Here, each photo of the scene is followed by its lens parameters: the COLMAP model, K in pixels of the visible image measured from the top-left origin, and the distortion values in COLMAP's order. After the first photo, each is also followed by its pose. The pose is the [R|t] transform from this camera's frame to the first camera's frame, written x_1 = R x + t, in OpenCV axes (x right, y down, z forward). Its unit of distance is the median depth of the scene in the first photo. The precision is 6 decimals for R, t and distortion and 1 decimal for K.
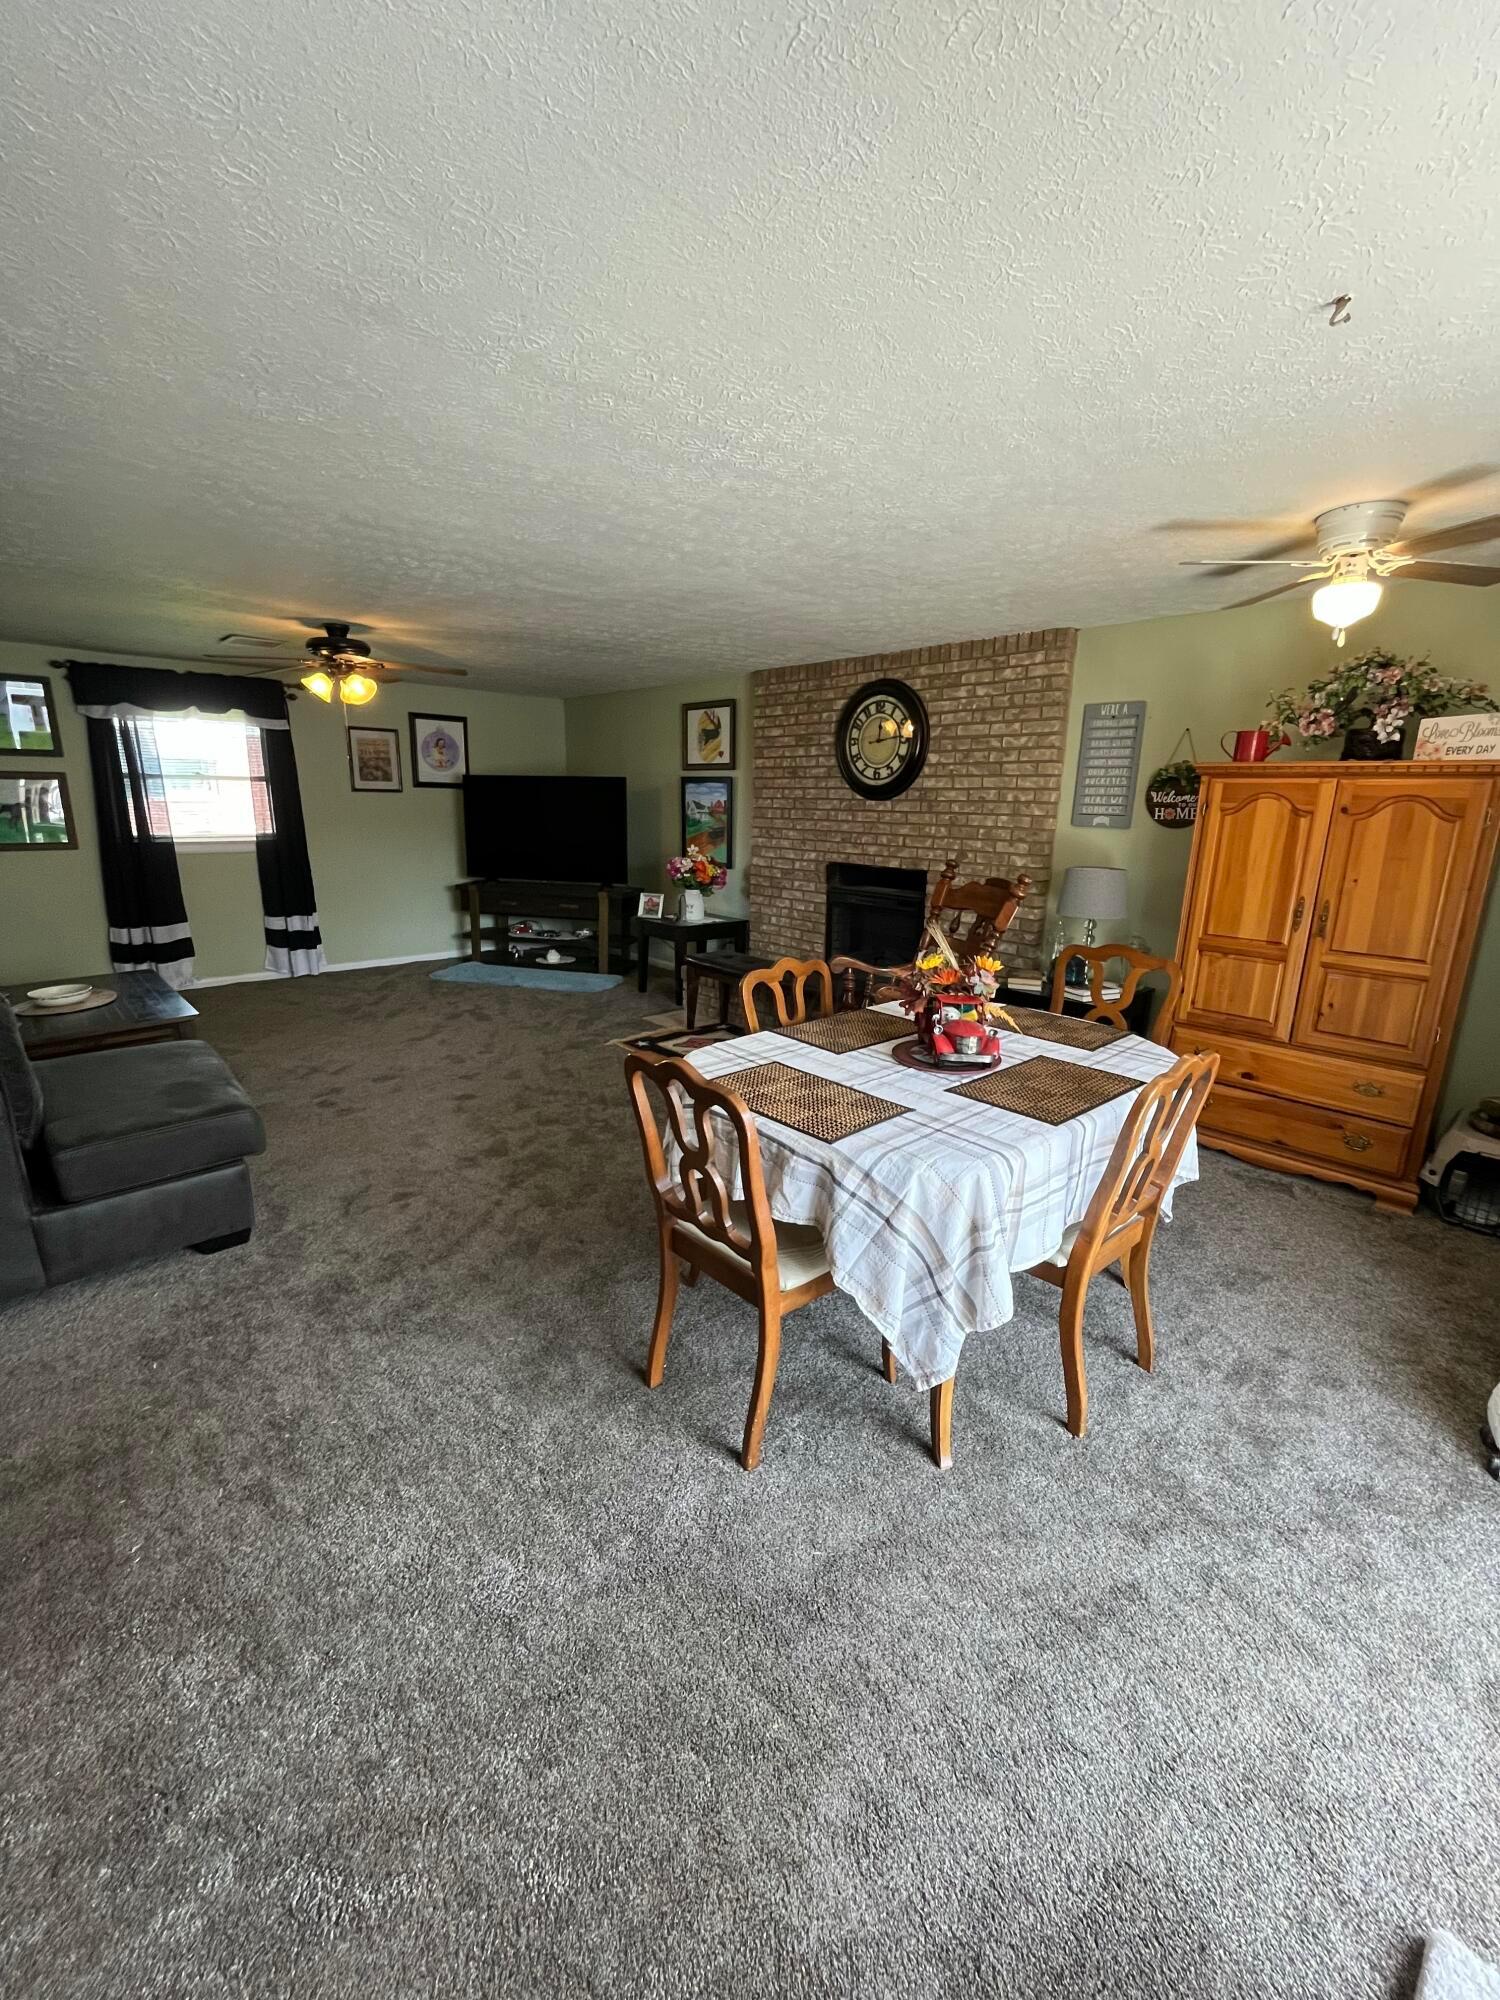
lens RADIAL K [[814.6, 0, 747.2], [0, 814.6, 1000.0], [0, 0, 1]] dist [-0.002377, -0.000528]
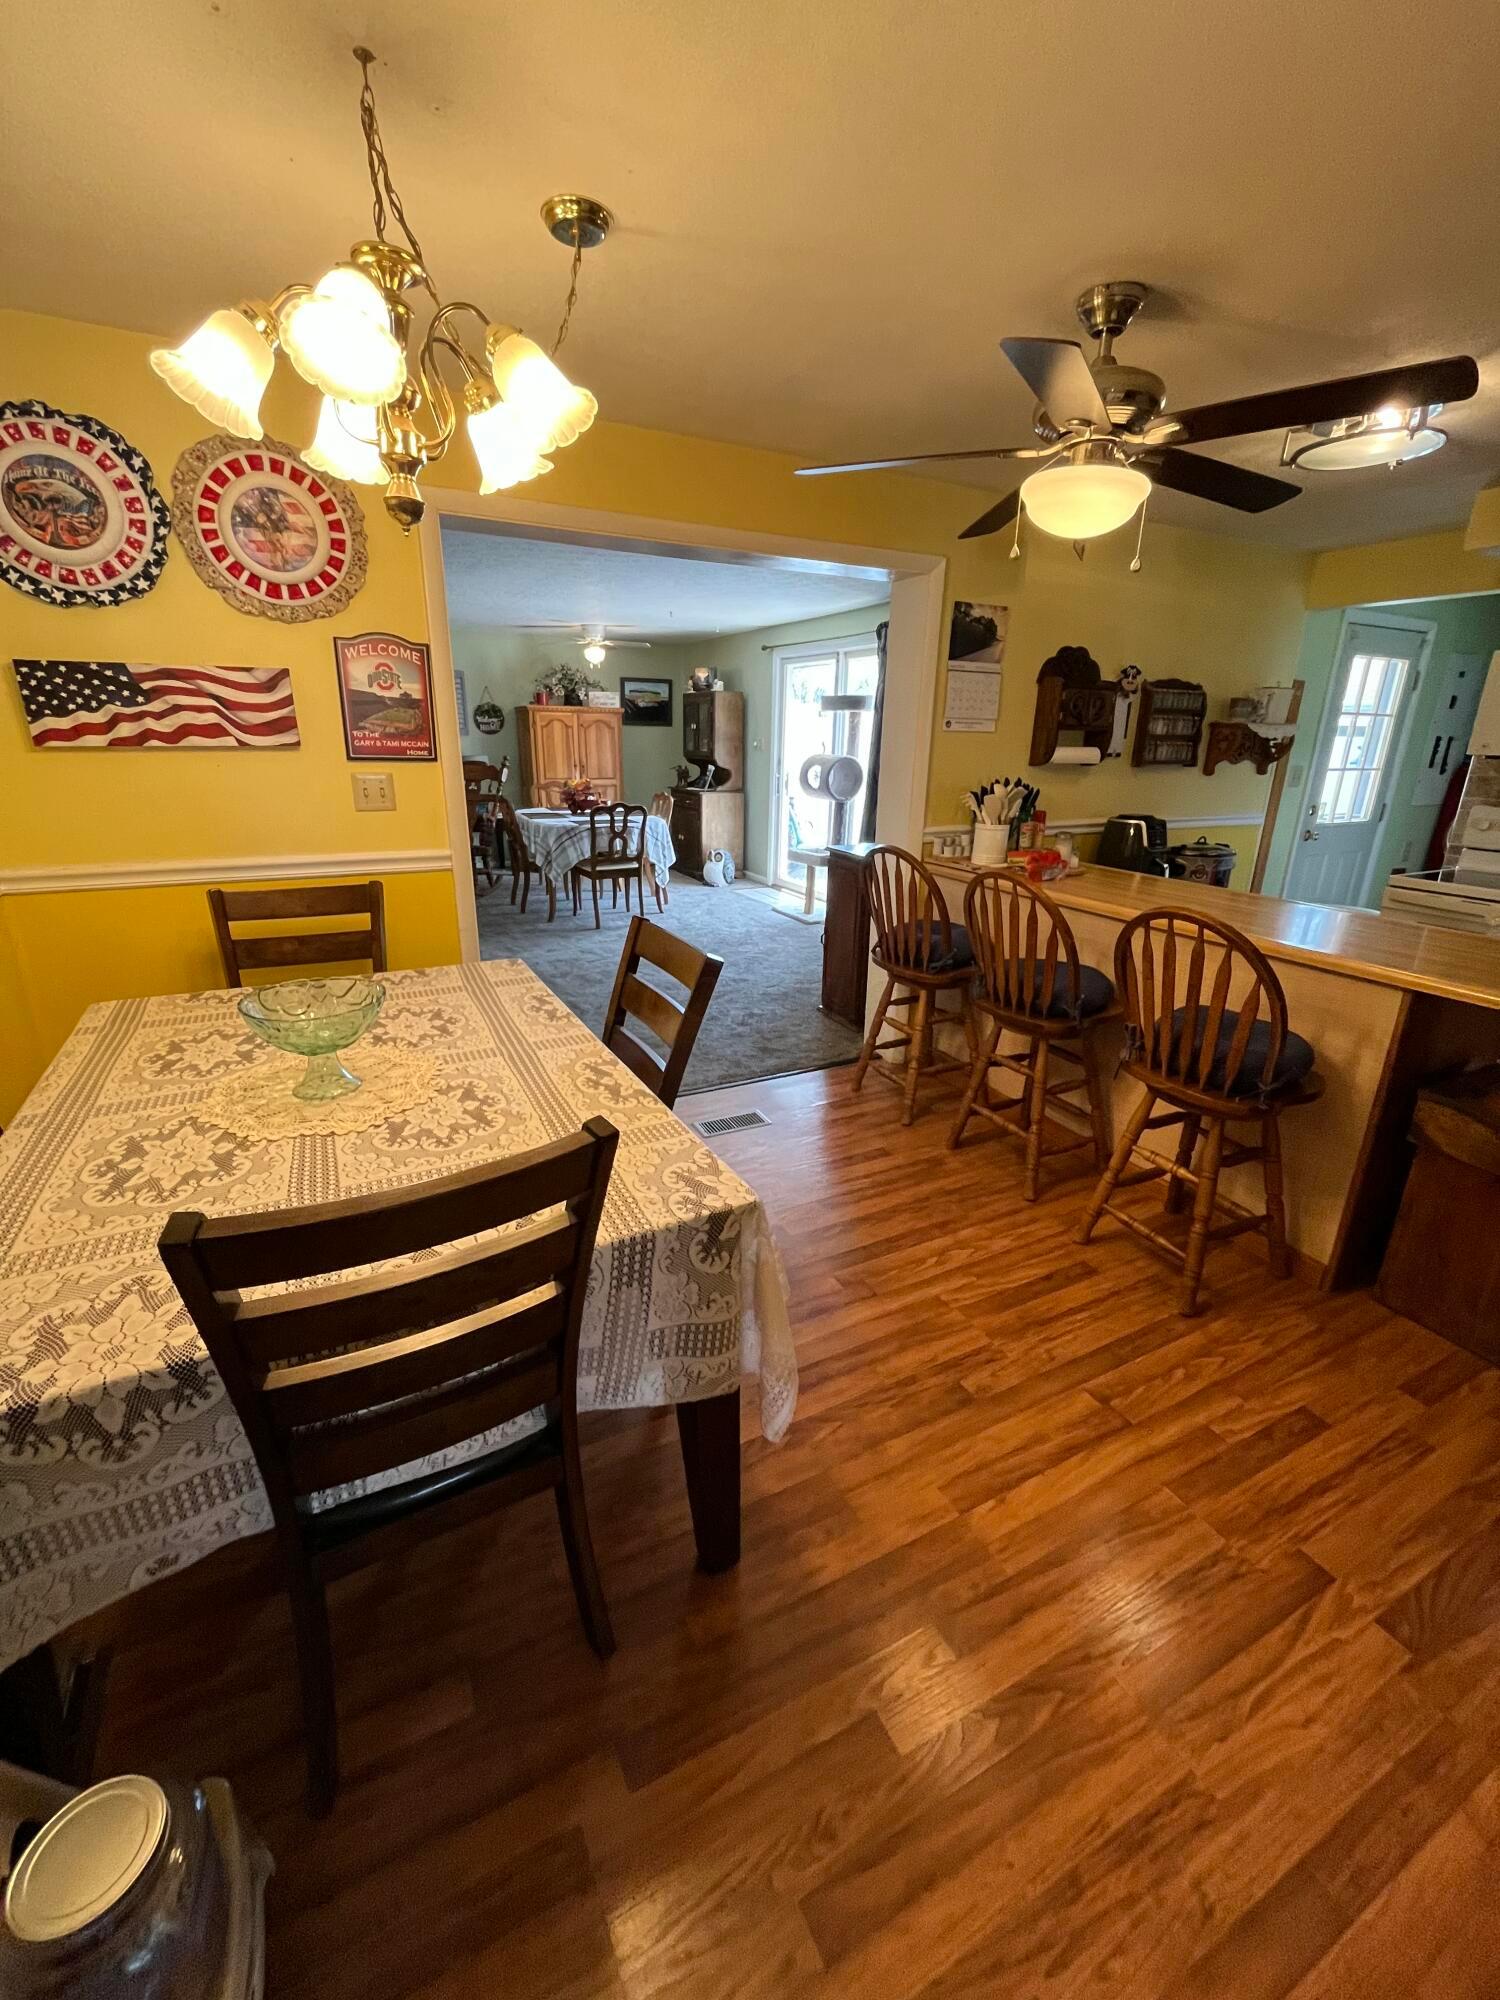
lens RADIAL K [[814.6, 0, 747.2], [0, 814.6, 1000.0], [0, 0, 1]] dist [-0.002377, -0.000528]
pose [[0.278076, -0.315491, 0.907270, -1.163943], [0.222082, 0.940048, 0.258822, 0.030735], [-0.934534, 0.129516, 0.331469, -0.190227]]
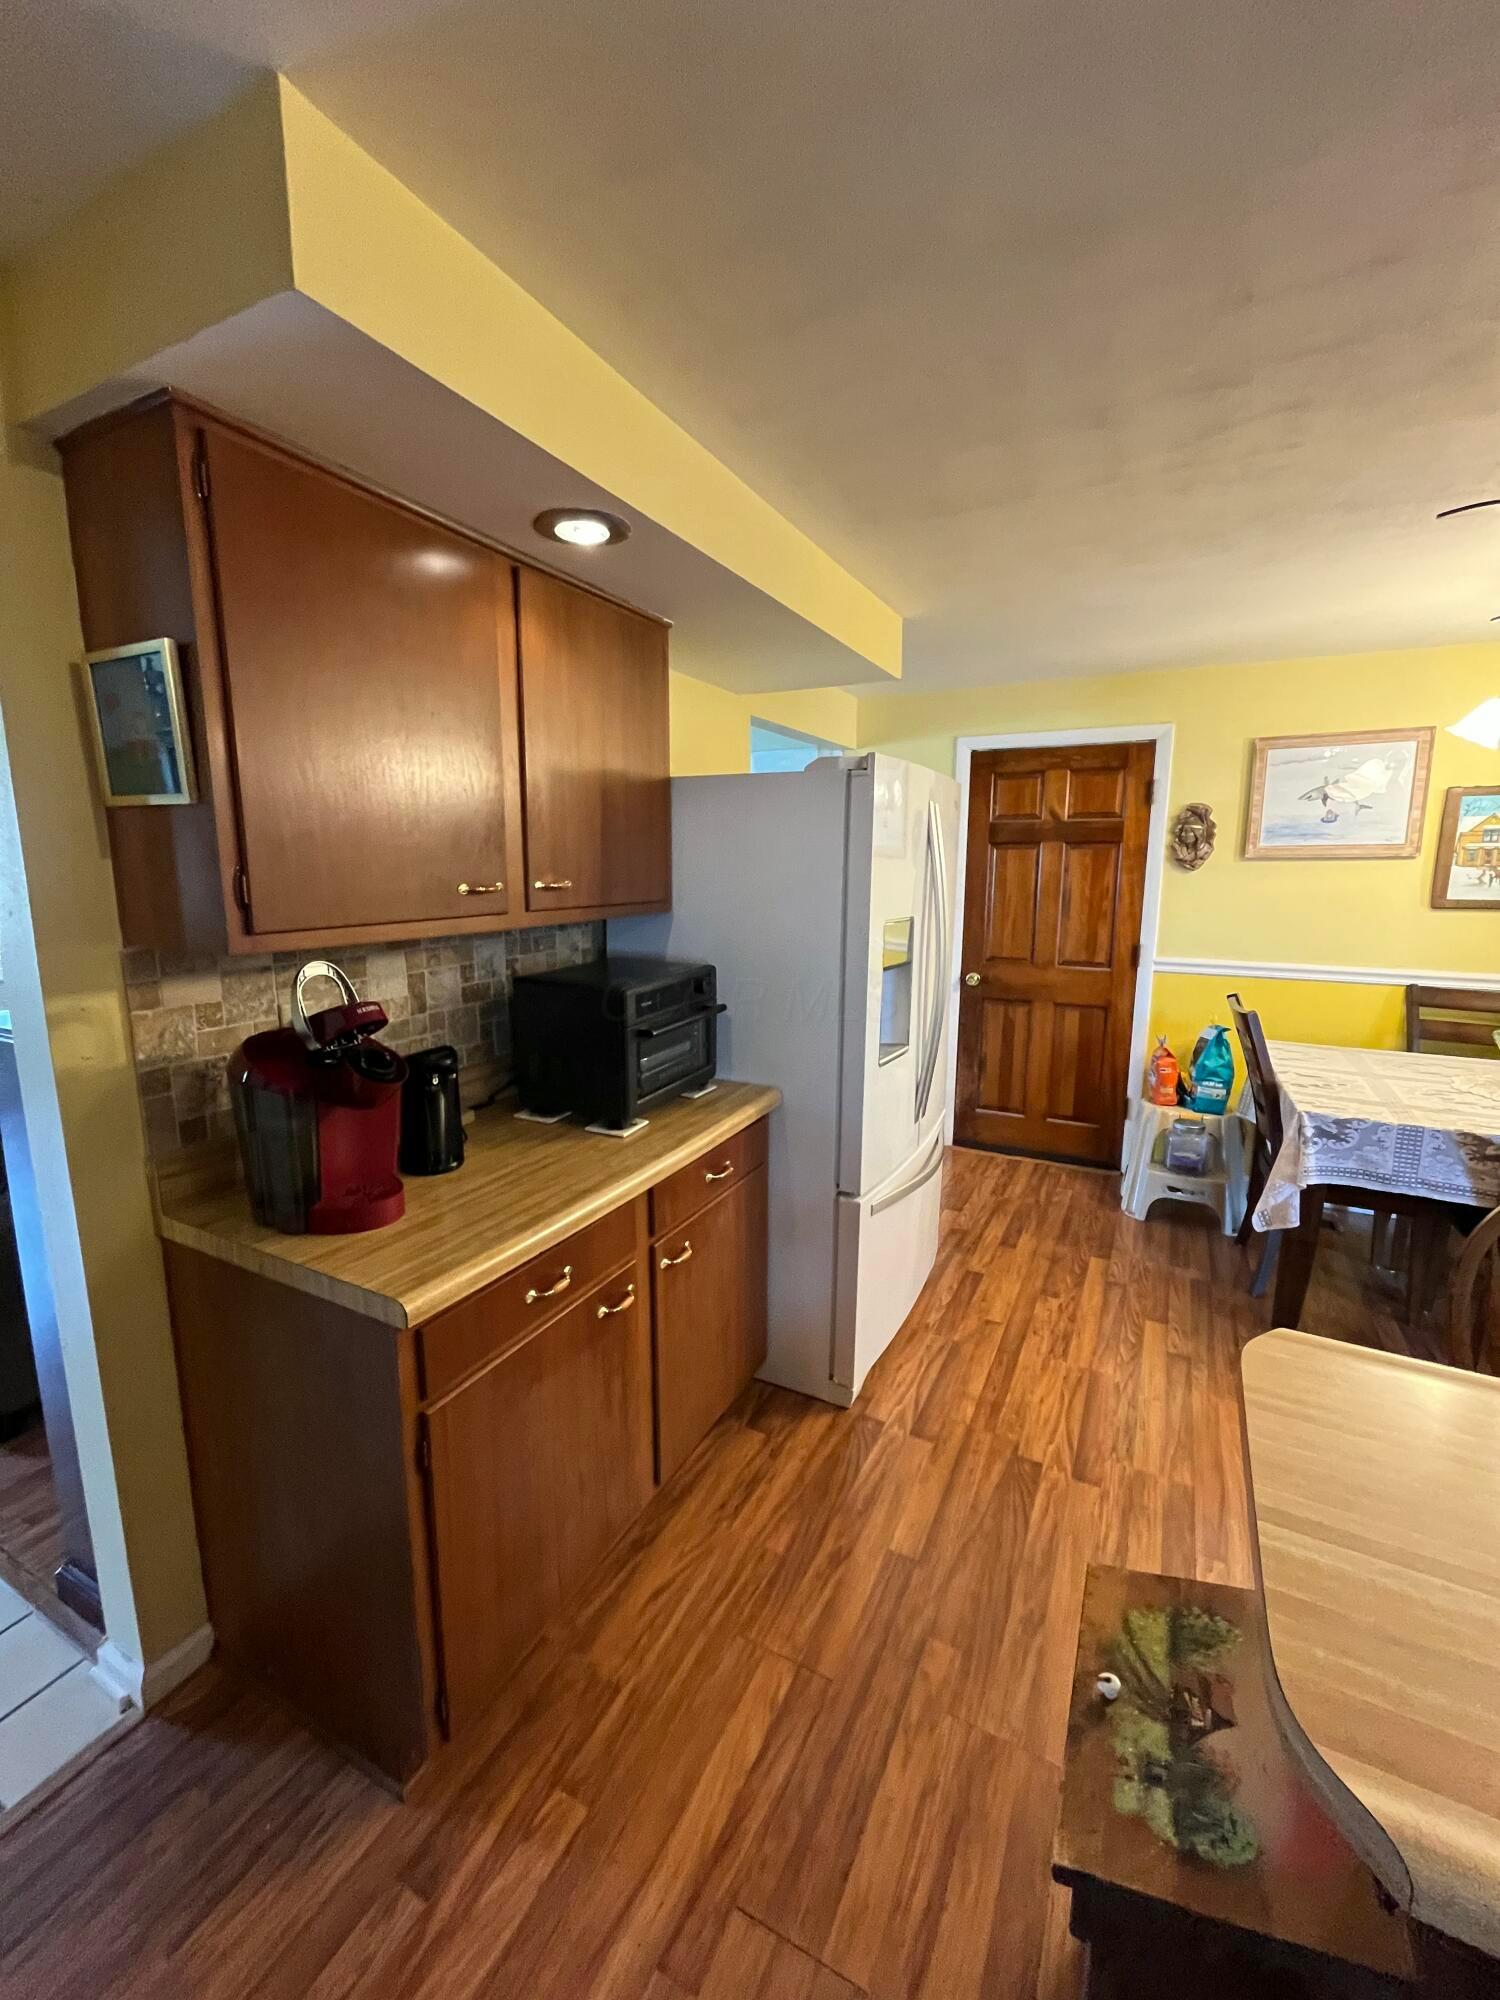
lens RADIAL K [[814.6, 0, 747.2], [0, 814.6, 1000.0], [0, 0, 1]] dist [-0.002377, -0.000528]
pose [[0.329321, 0.143814, -0.933201, -0.588629], [-0.223516, 0.972116, 0.070934, 0.131996], [0.917381, 0.185225, 0.352283, -0.618315]]
